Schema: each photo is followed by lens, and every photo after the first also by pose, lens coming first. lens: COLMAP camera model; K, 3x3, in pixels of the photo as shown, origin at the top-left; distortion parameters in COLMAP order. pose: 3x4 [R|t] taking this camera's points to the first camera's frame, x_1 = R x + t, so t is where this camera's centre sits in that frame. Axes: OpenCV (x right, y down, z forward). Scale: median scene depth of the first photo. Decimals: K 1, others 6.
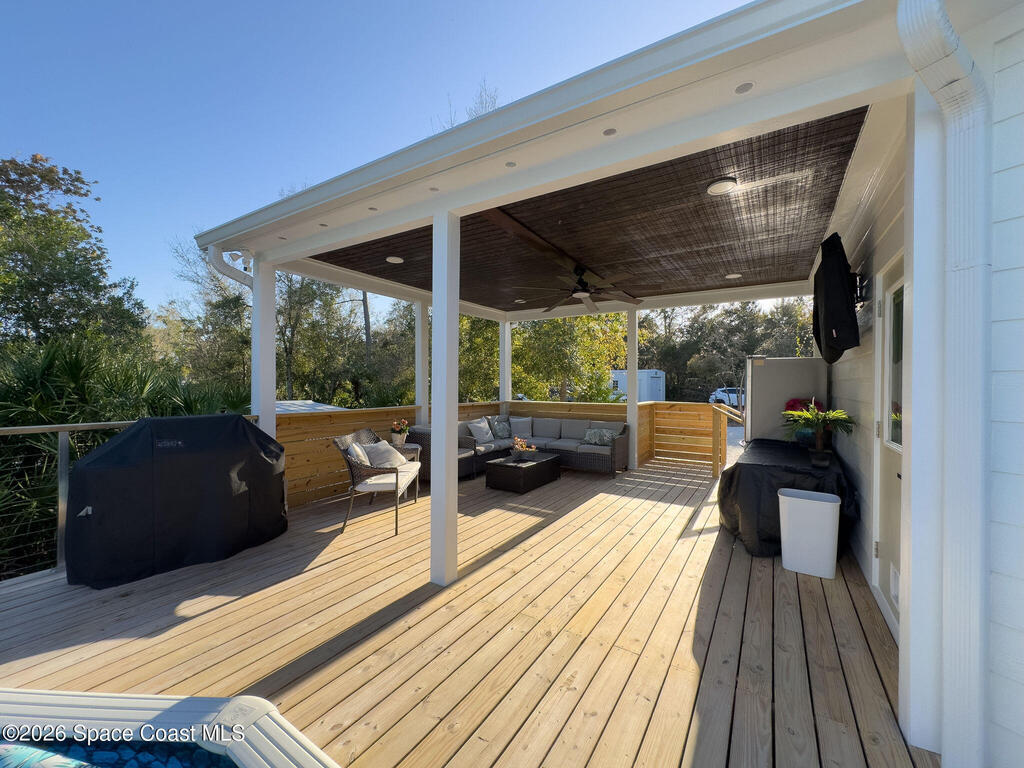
lens RADIAL K [[406.2, 0, 512.0], [0, 406.2, 384.0], [0, 0, 1]] dist [-0.001126, 0.000007]
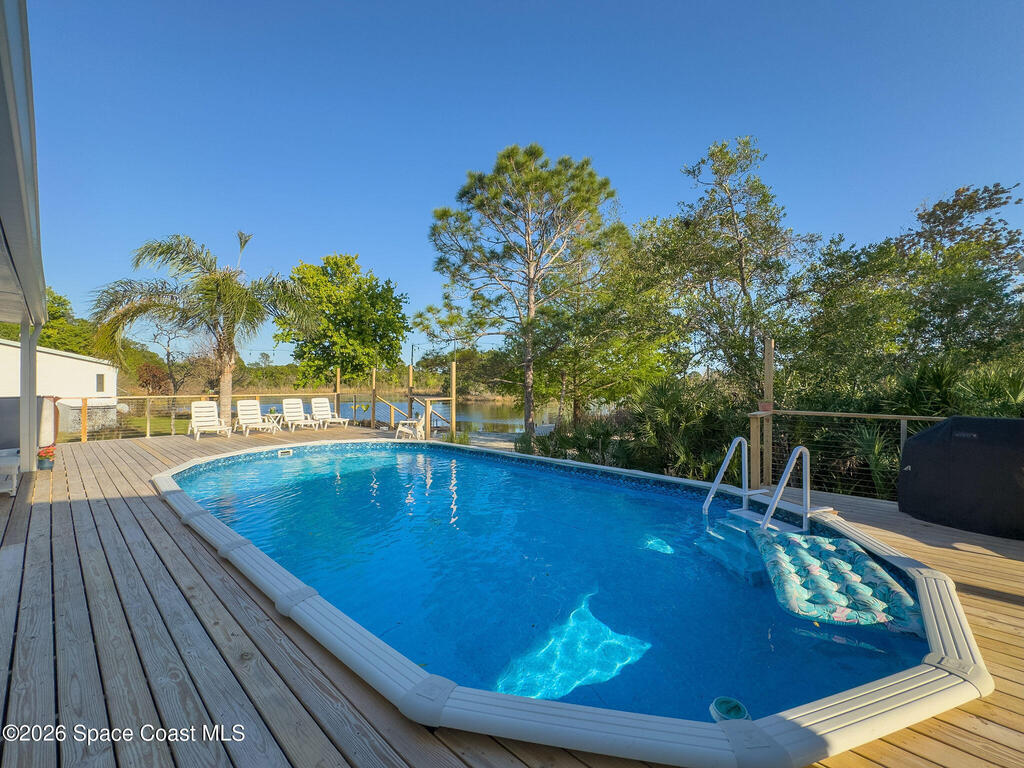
lens RADIAL K [[406.2, 0, 512.0], [0, 406.2, 384.0], [0, 0, 1]] dist [-0.001126, 0.000007]
pose [[-0.160396, -0.005311, -0.987038, 0.496103], [-0.001545, 0.999986, -0.005129, -0.011495], [0.987052, 0.000702, -0.160402, -0.199747]]
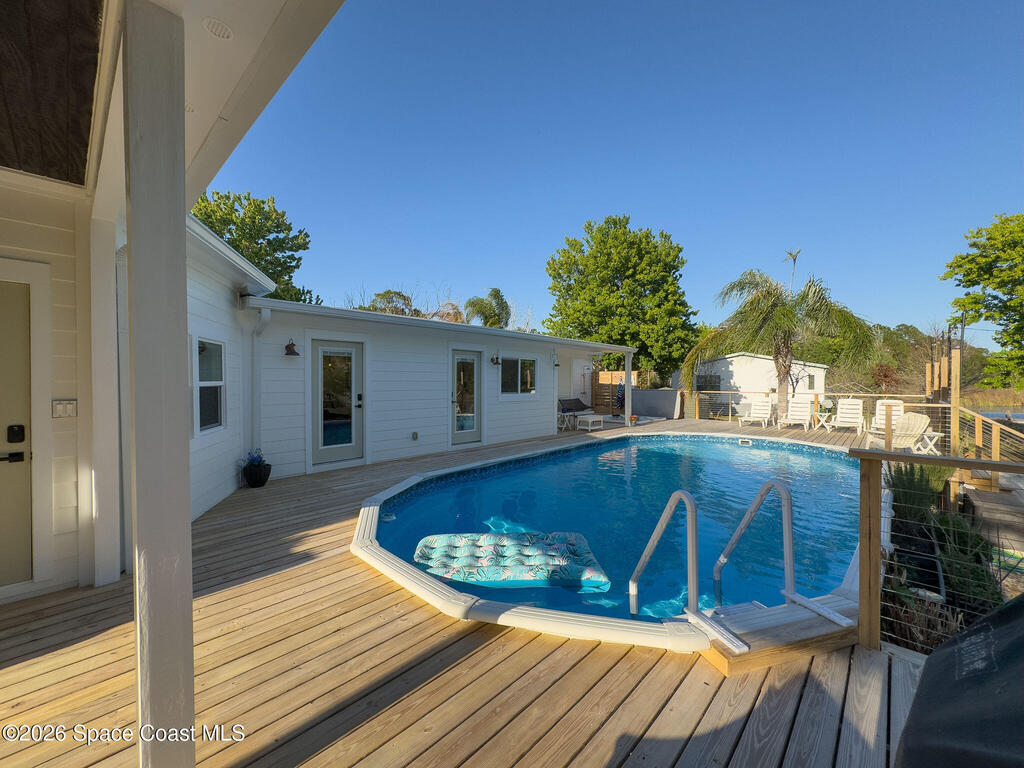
lens RADIAL K [[406.2, 0, 512.0], [0, 406.2, 384.0], [0, 0, 1]] dist [-0.001126, 0.000007]
pose [[-0.980000, -0.008941, 0.198797, -0.392480], [-0.007928, 0.999951, 0.005896, -0.018457], [-0.198840, 0.004202, -0.980023, 0.861713]]
